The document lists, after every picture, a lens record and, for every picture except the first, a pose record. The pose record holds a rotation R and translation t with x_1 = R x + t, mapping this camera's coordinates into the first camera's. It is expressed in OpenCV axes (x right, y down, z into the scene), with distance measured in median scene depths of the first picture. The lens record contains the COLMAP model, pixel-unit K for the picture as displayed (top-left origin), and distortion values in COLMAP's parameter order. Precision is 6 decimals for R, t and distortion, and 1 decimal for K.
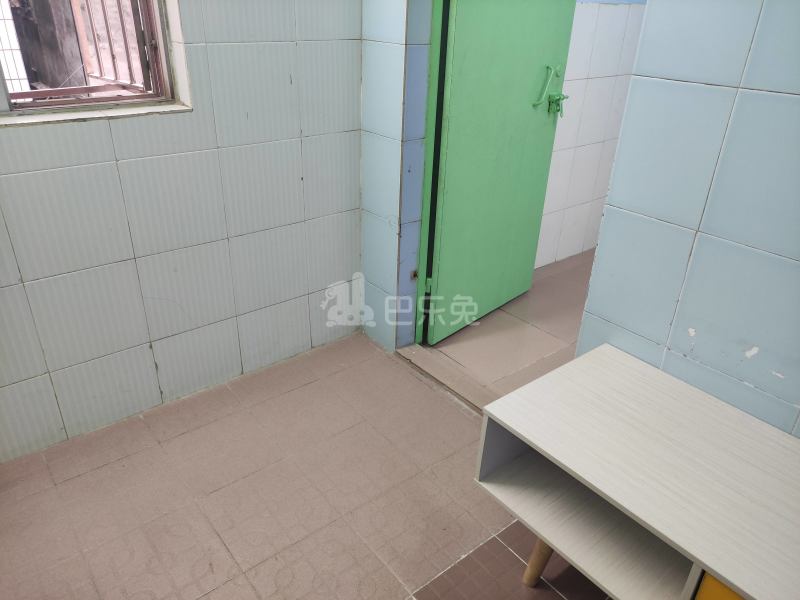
lens RADIAL K [[594.4, 0, 395.4], [0, 594.4, 300.1], [0, 0, 1]] dist [0.037769, -0.024360]
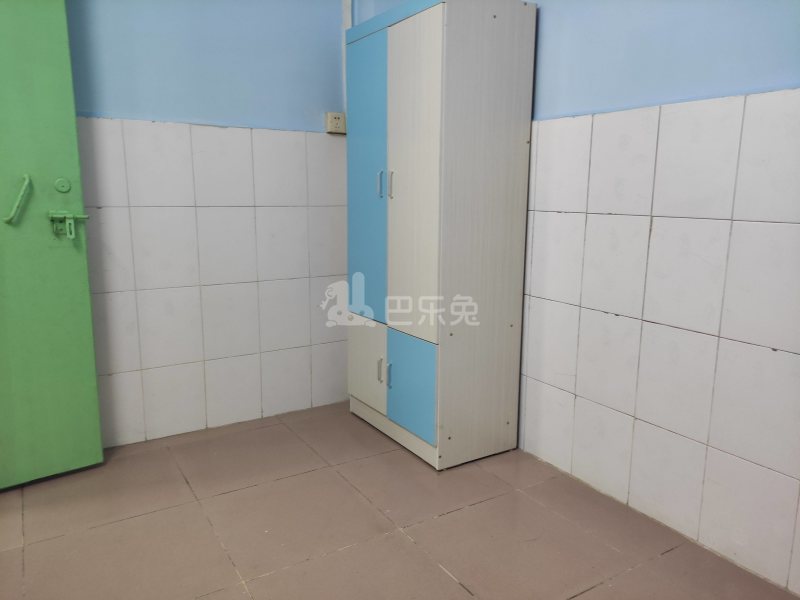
lens RADIAL K [[594.4, 0, 395.4], [0, 594.4, 300.1], [0, 0, 1]] dist [0.037769, -0.024360]
pose [[0.992595, -0.001338, -0.121465, 1.005579], [-0.034029, 0.956838, -0.288621, -0.012612], [0.116609, 0.290618, 0.949707, 0.385144]]
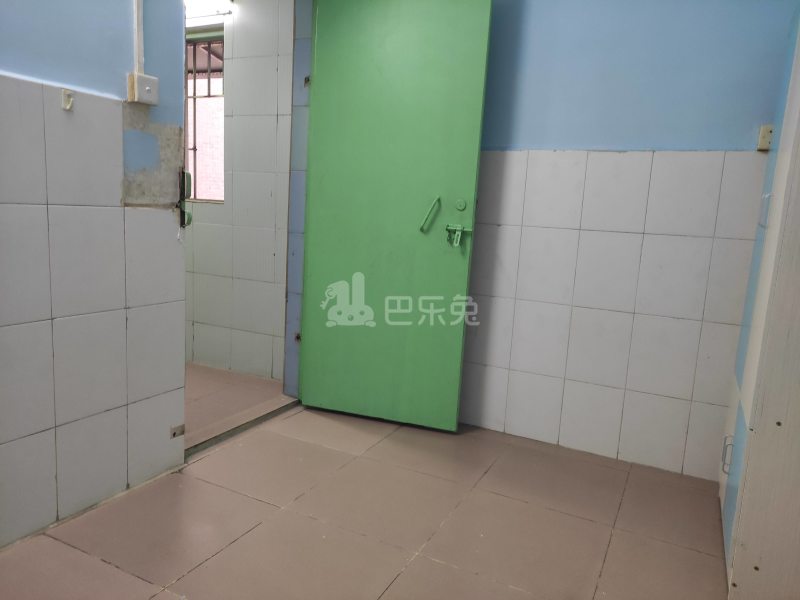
lens RADIAL K [[594.4, 0, 395.4], [0, 594.4, 300.1], [0, 0, 1]] dist [0.037769, -0.024360]
pose [[0.407014, 0.133403, -0.903628, 1.447261], [-0.454428, 0.887735, -0.073628, -0.130293], [0.792360, 0.440602, 0.421942, 0.662941]]
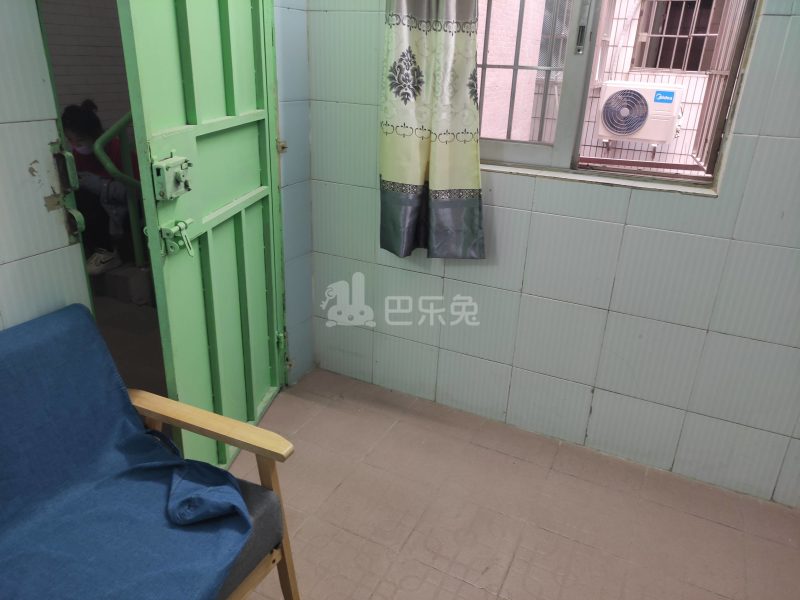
lens RADIAL K [[594.4, 0, 395.4], [0, 594.4, 300.1], [0, 0, 1]] dist [0.037769, -0.024360]
pose [[0.415917, 0.337299, -0.844537, 0.294171], [-0.436577, 0.888717, 0.139939, -0.062623], [0.797756, 0.310502, 0.516889, 0.100909]]
